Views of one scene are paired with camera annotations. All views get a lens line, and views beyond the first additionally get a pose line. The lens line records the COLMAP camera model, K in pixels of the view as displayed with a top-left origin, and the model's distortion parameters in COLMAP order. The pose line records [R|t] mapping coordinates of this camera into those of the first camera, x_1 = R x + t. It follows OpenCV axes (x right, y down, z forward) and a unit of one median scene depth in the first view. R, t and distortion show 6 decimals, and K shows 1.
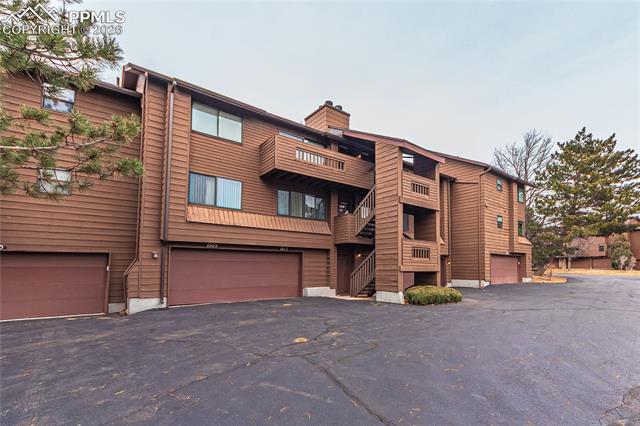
lens RADIAL K [[265.5, 0, 334.9], [0, 265.5, 253.5], [0, 0, 1]] dist [-0.013076, -0.000069]
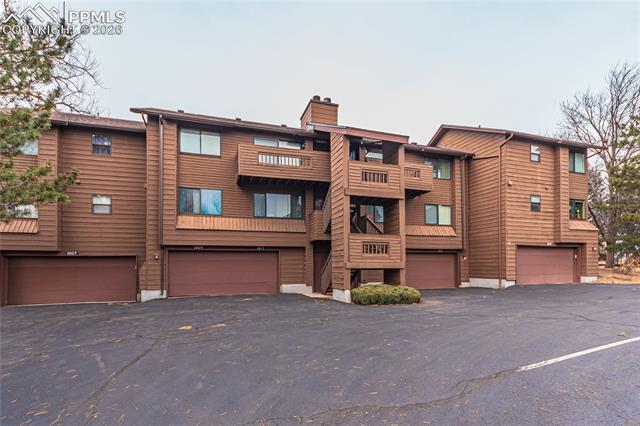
lens RADIAL K [[270.2, 0, 313.9], [0, 270.2, 258.8], [0, 0, 1]] dist [-0.006623, -0.000341]
pose [[0.930909, -0.018076, -0.364803, 0.411768], [0.028401, 0.999333, 0.022958, 0.006708], [0.364144, -0.031732, 0.930802, 0.055665]]
